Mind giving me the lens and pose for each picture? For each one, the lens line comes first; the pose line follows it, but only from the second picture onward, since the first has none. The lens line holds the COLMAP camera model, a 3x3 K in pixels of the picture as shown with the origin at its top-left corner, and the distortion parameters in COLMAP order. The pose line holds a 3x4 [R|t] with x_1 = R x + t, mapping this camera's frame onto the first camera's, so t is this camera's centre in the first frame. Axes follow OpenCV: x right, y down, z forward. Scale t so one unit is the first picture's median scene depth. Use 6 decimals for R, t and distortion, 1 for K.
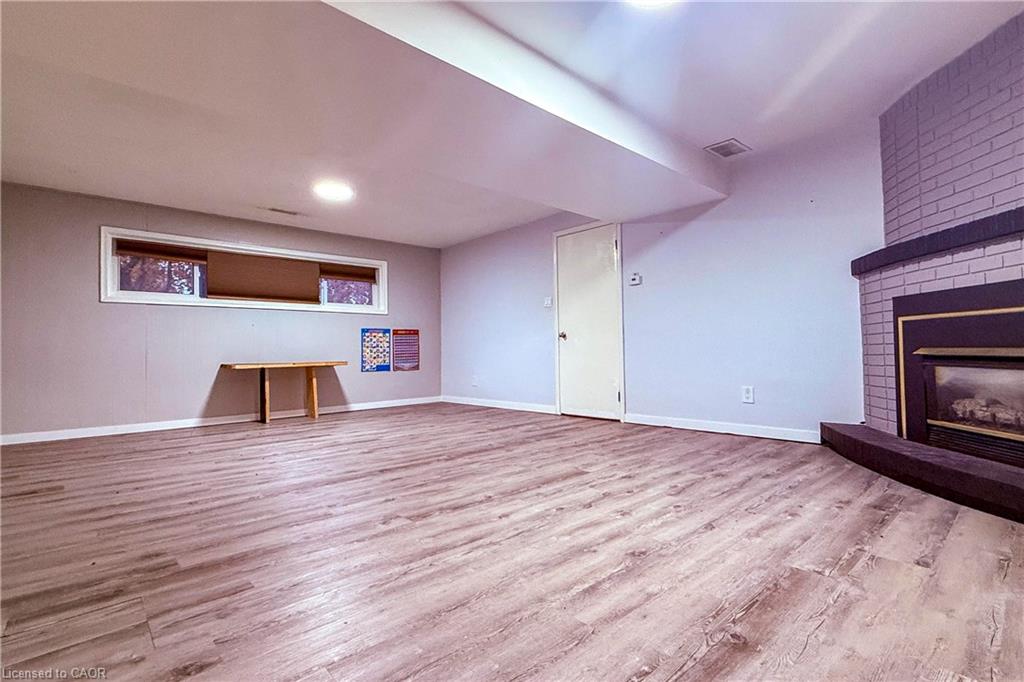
lens RADIAL K [[481.3, 0, 517.3], [0, 481.3, 337.7], [0, 0, 1]] dist [0.001900, -0.000425]
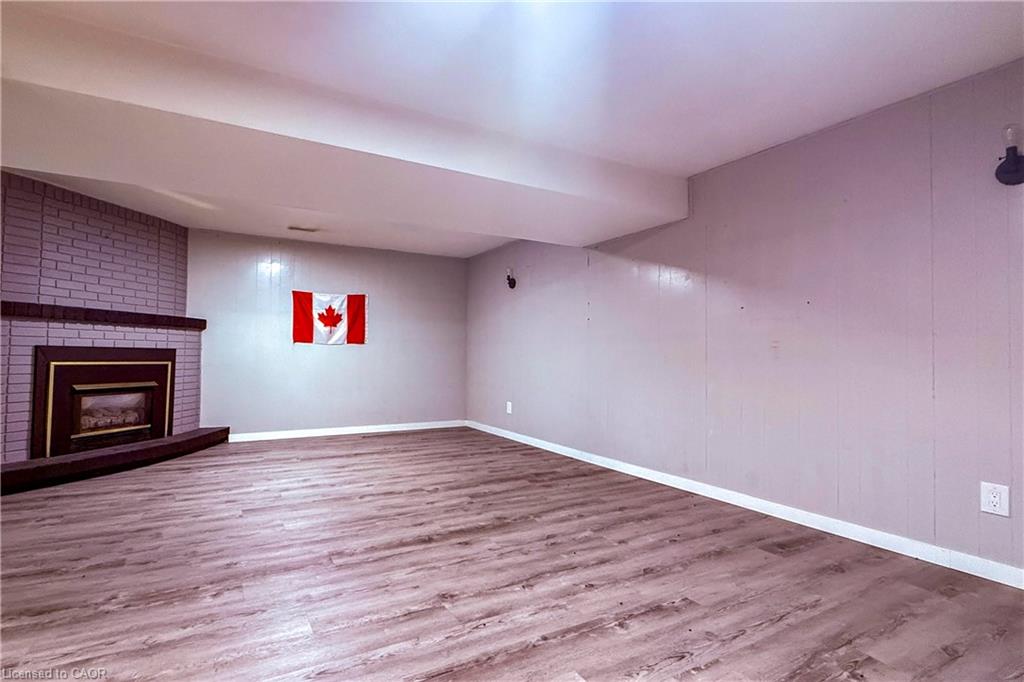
lens RADIAL K [[481.3, 0, 458.9], [0, 481.3, 341.9], [0, 0, 1]] dist [0.001900, -0.000425]
pose [[-0.961113, 0.012573, 0.275869, -0.650004], [-0.004221, 0.998178, -0.060197, -0.025814], [-0.276123, -0.059021, -0.959309, 2.080313]]
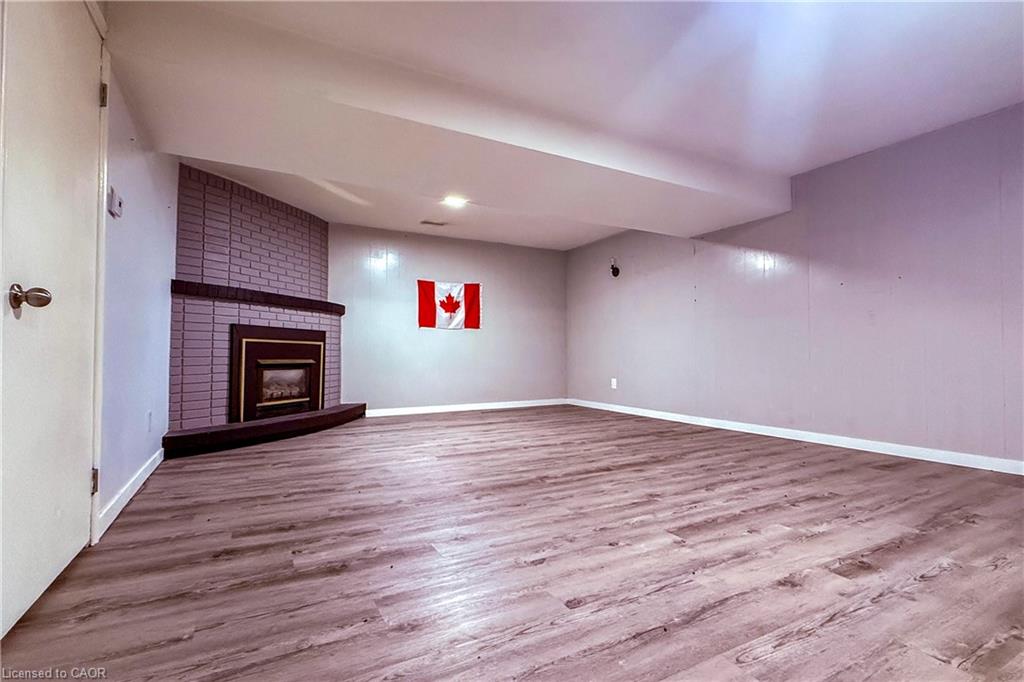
lens RADIAL K [[481.3, 0, 520.1], [0, 481.3, 344.0], [0, 0, 1]] dist [0.001900, -0.000425]
pose [[-0.970345, 0.022160, 0.240706, -0.400180], [0.009130, 0.998438, -0.055113, 0.066614], [-0.241552, -0.051281, -0.969032, 2.378554]]
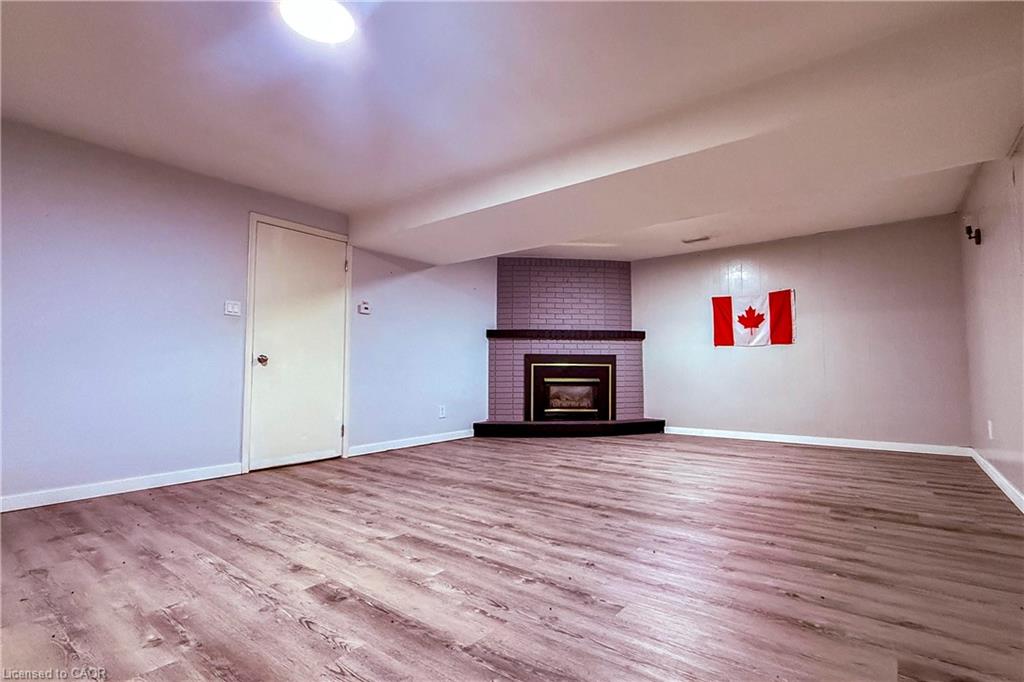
lens RADIAL K [[481.3, 0, 527.9], [0, 481.3, 342.7], [0, 0, 1]] dist [0.001900, -0.000425]
pose [[-0.172387, 0.071427, 0.982436, -1.400670], [-0.026351, 0.996676, -0.077086, 0.031130], [-0.984677, -0.039177, -0.169932, 1.487315]]
